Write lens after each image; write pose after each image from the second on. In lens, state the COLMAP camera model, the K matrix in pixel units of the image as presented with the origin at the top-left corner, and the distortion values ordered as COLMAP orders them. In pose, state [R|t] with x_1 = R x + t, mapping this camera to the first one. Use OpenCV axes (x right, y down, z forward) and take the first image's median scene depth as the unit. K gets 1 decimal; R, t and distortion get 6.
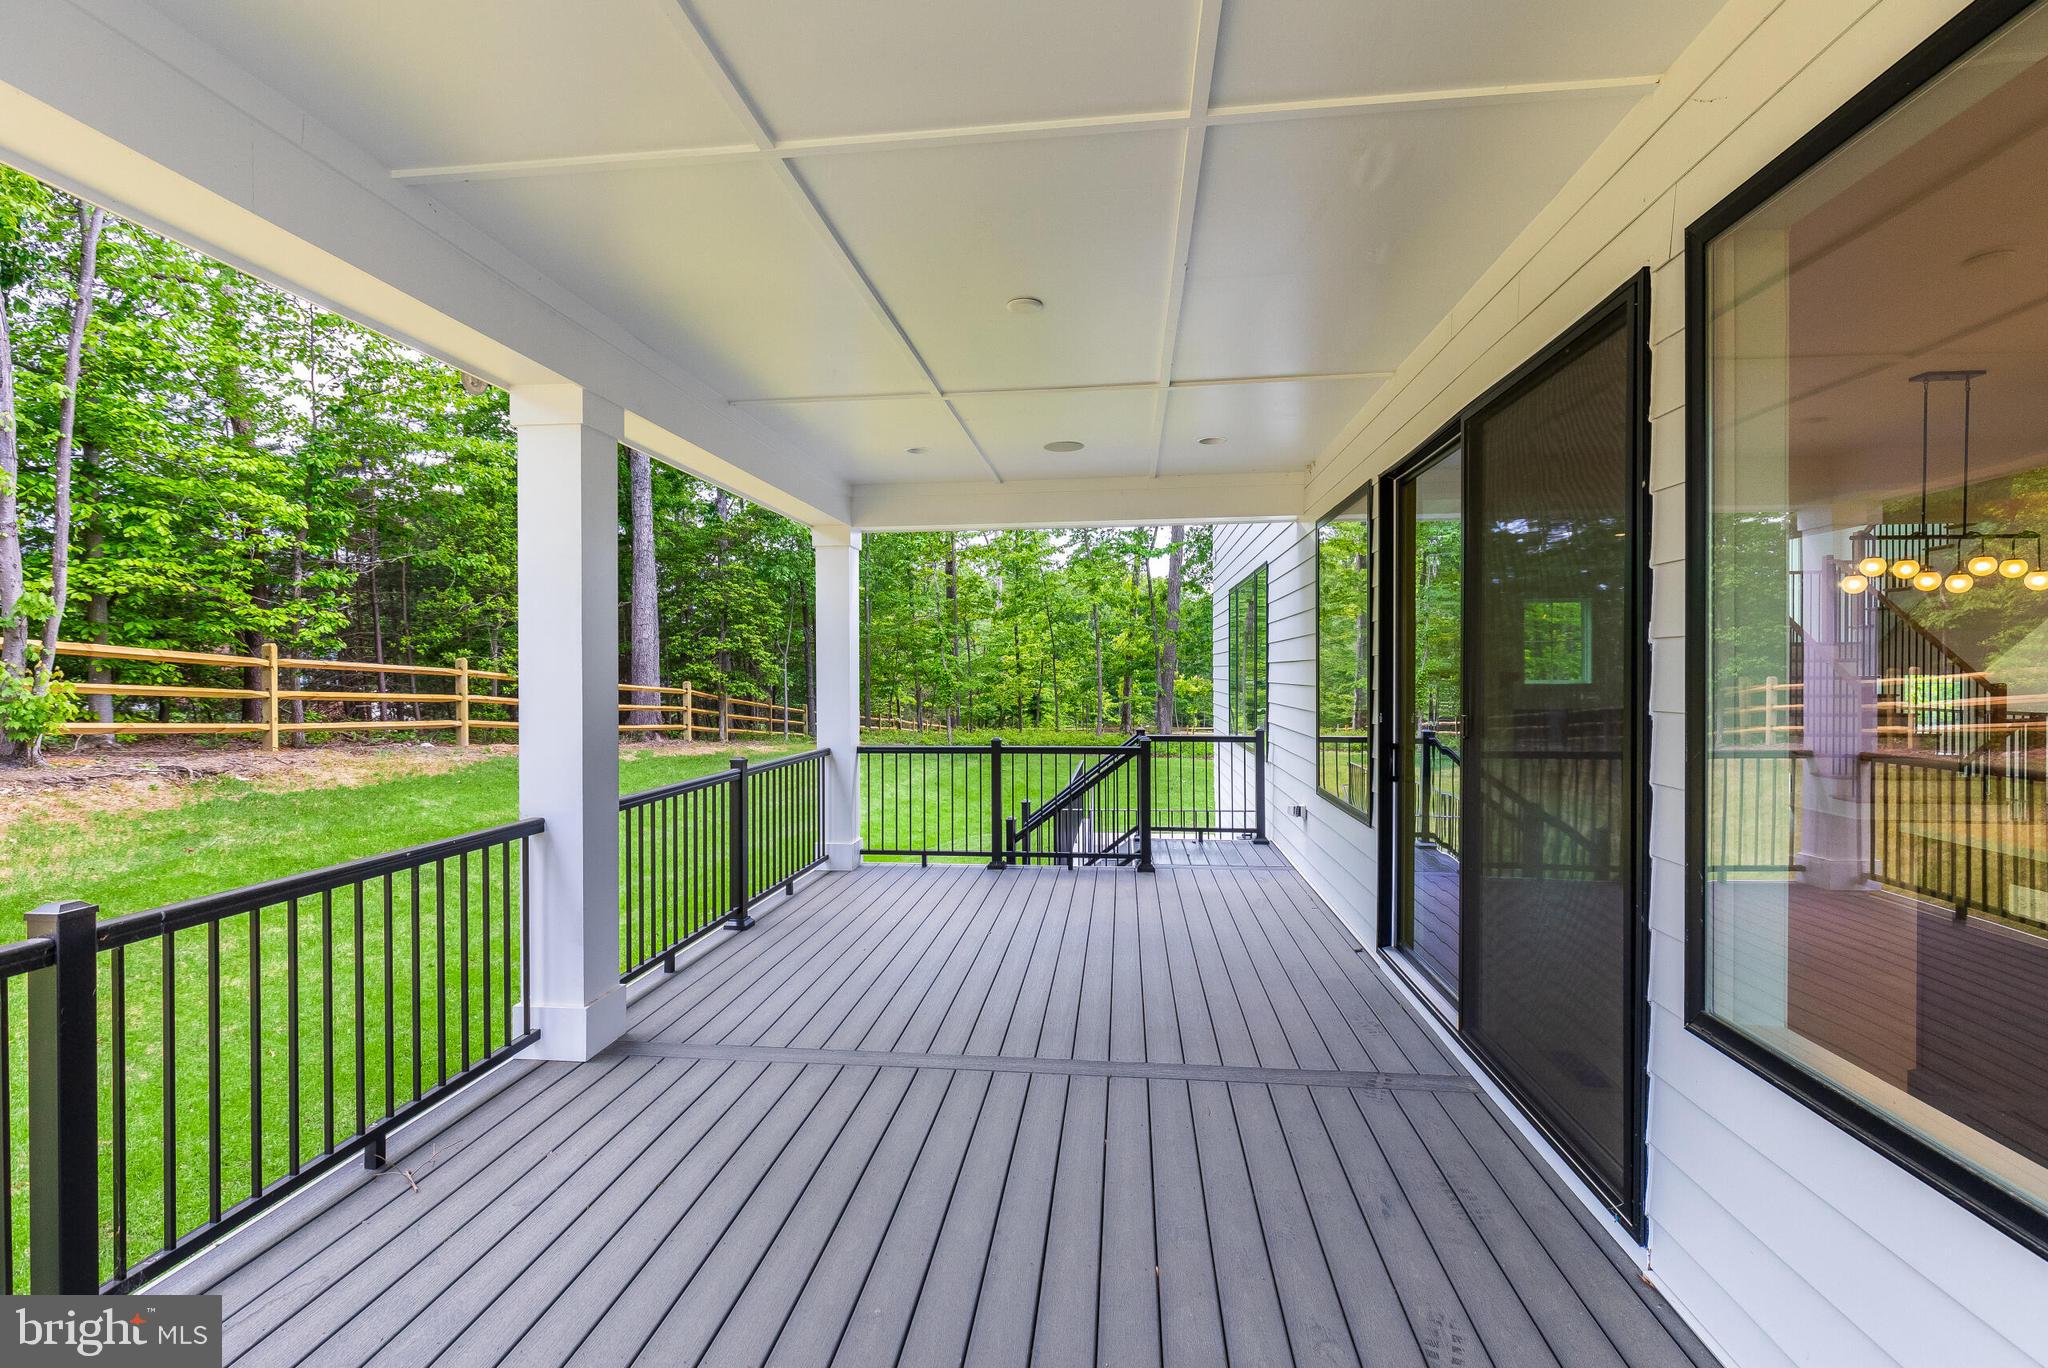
lens RADIAL K [[931.0, 0, 1032.0], [0, 931.0, 677.9], [0, 0, 1]] dist [0.002294, -0.002062]
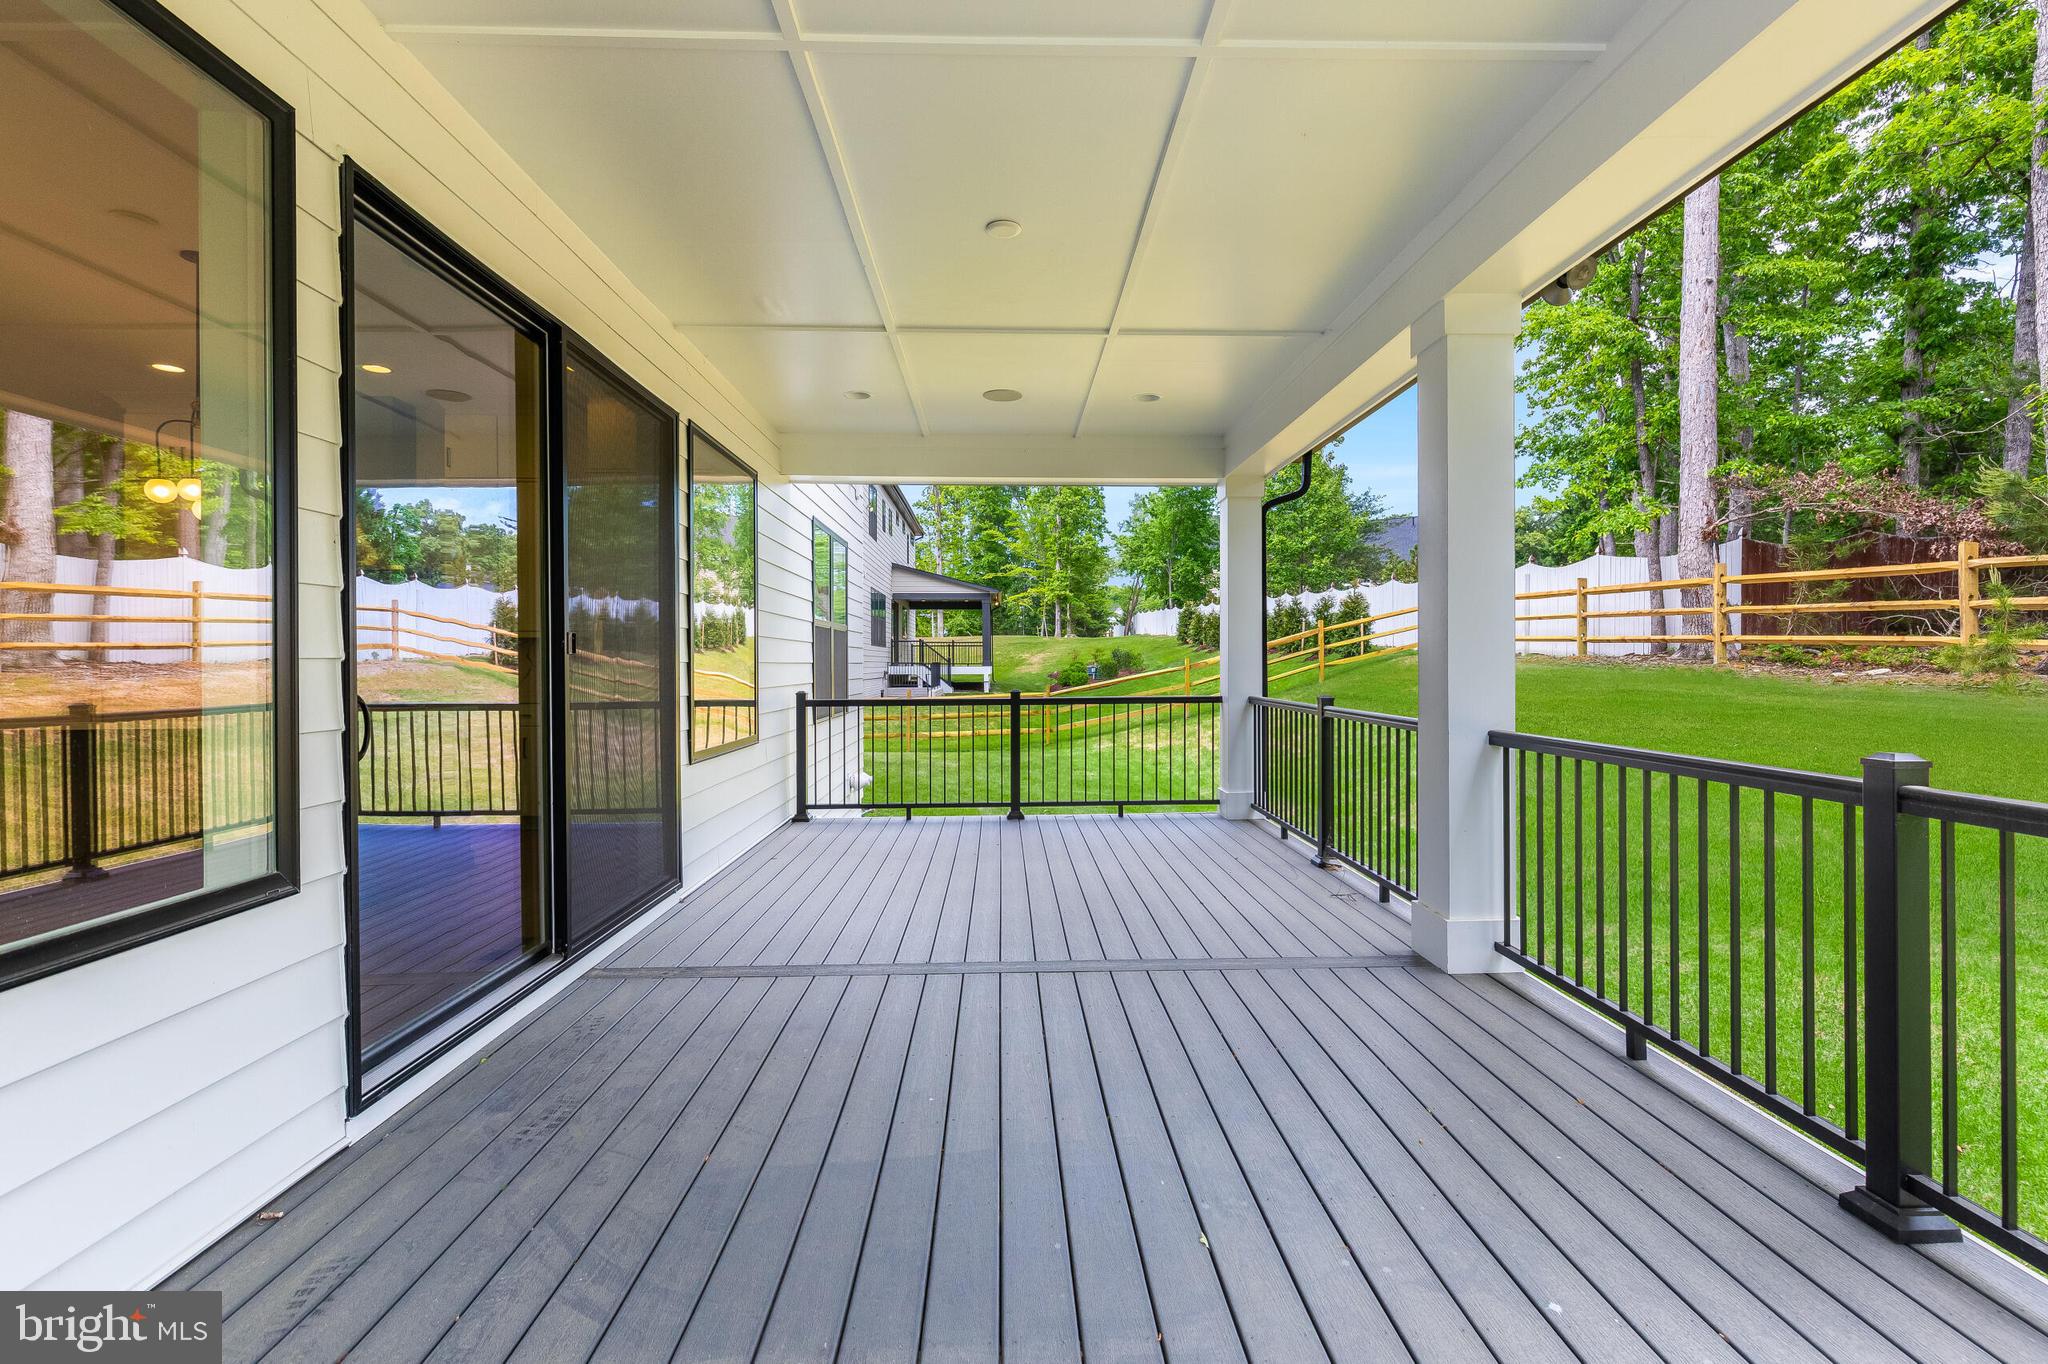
lens RADIAL K [[931.0, 0, 1026.3], [0, 931.0, 672.4], [0, 0, 1]] dist [0.002294, -0.002062]
pose [[-0.993242, 0.013494, -0.115277, 0.081388], [0.011544, 0.999779, 0.017571, 0.063623], [0.115488, 0.016122, -0.993178, 1.833914]]
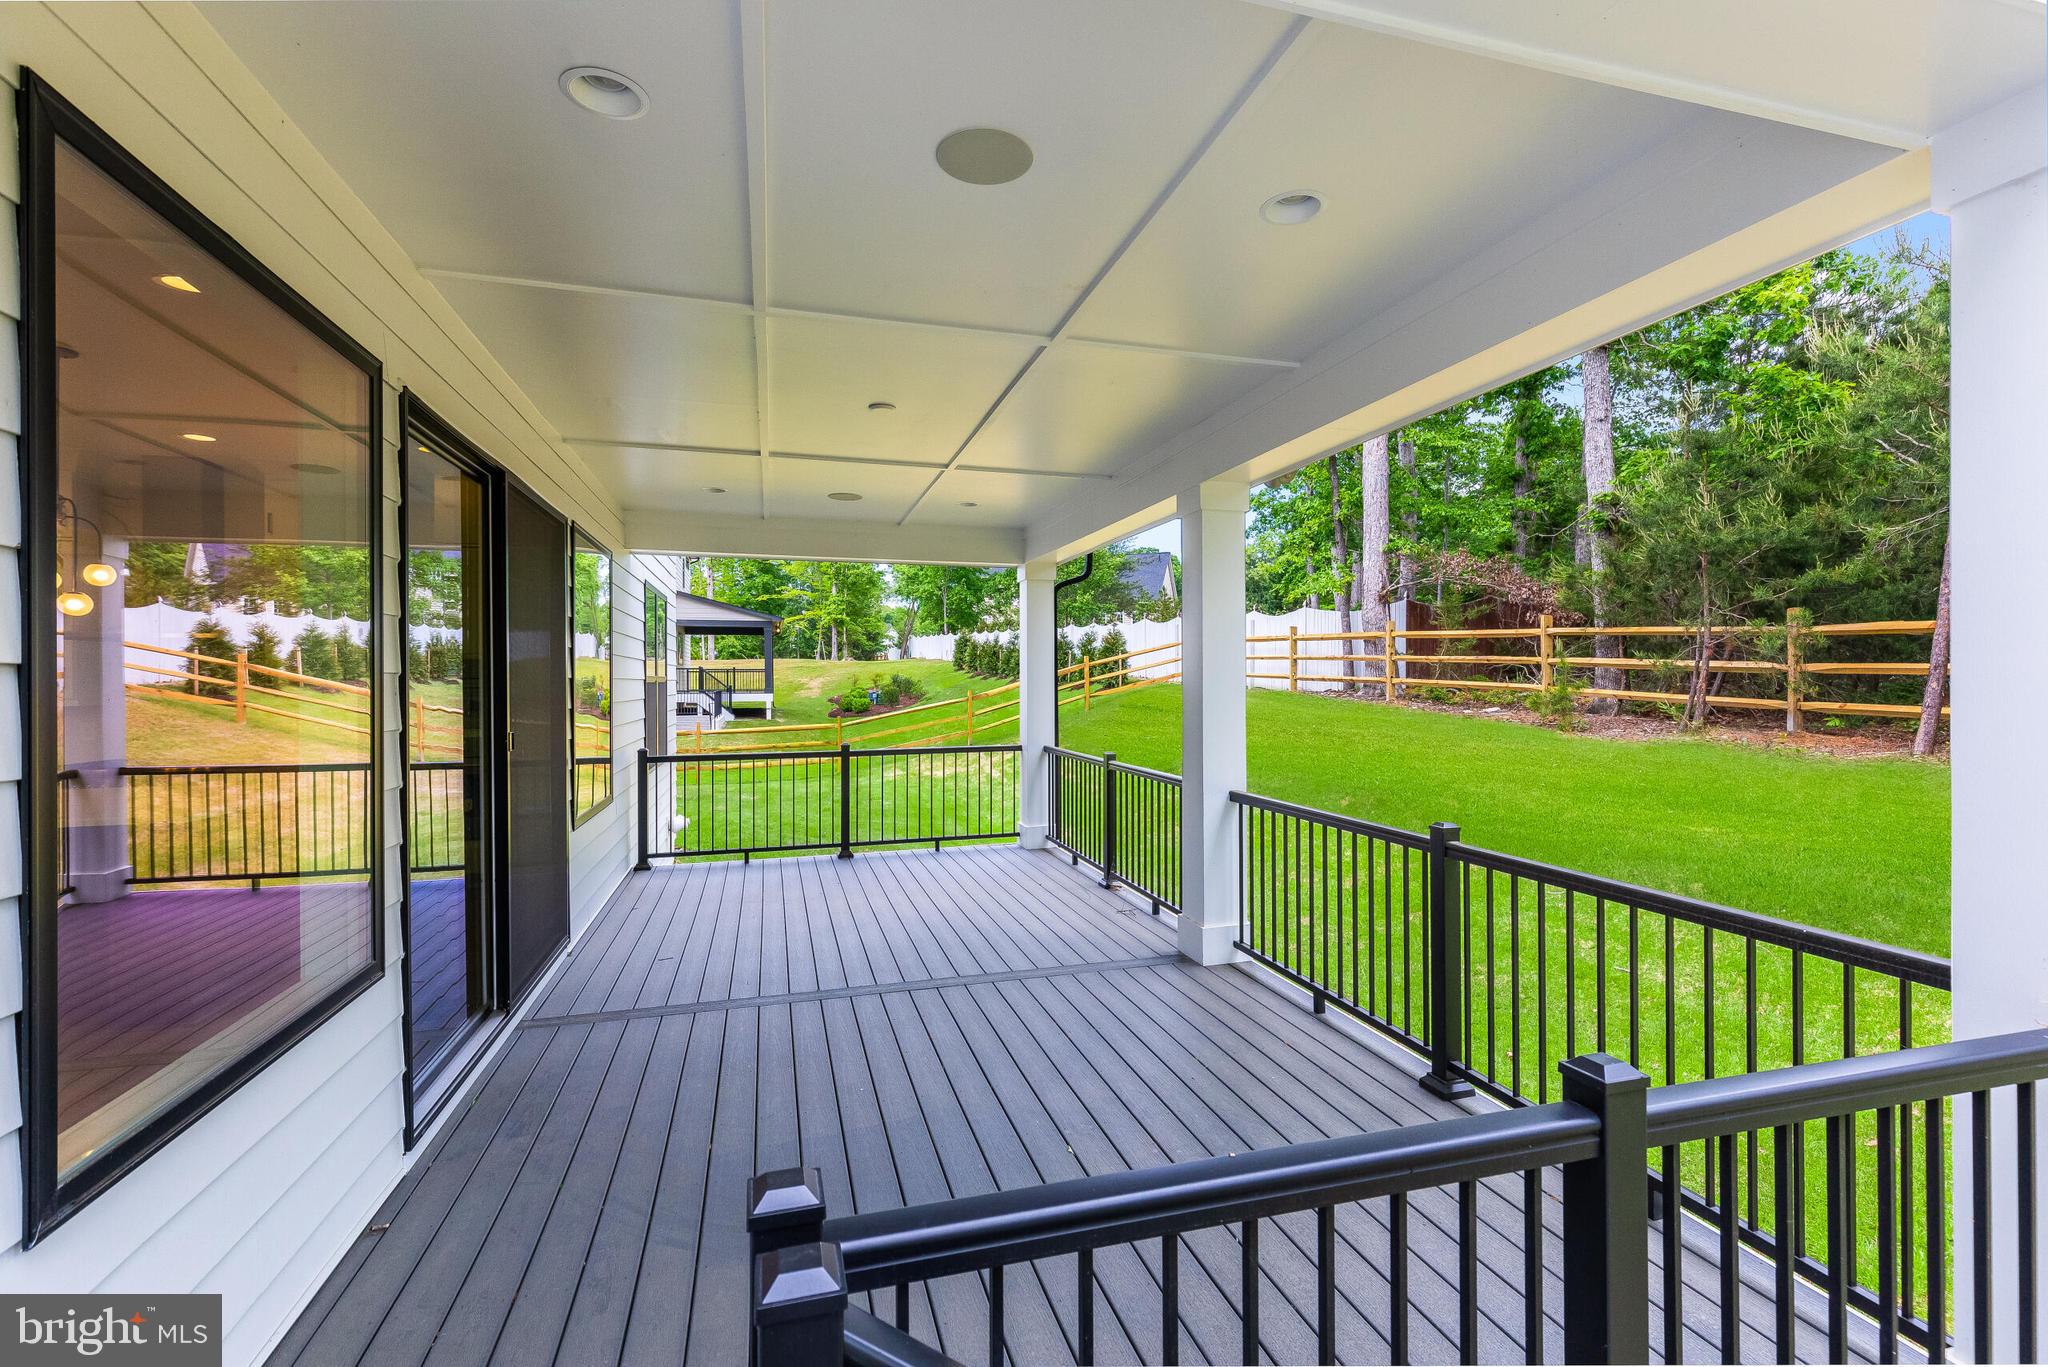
lens RADIAL K [[931.0, 0, 1030.7], [0, 931.0, 675.3], [0, 0, 1]] dist [0.002294, -0.002062]
pose [[-0.930267, 0.010978, -0.366718, 0.277970], [0.007100, 0.999904, 0.011924, -0.050026], [0.366814, 0.008489, -0.930256, 2.111451]]
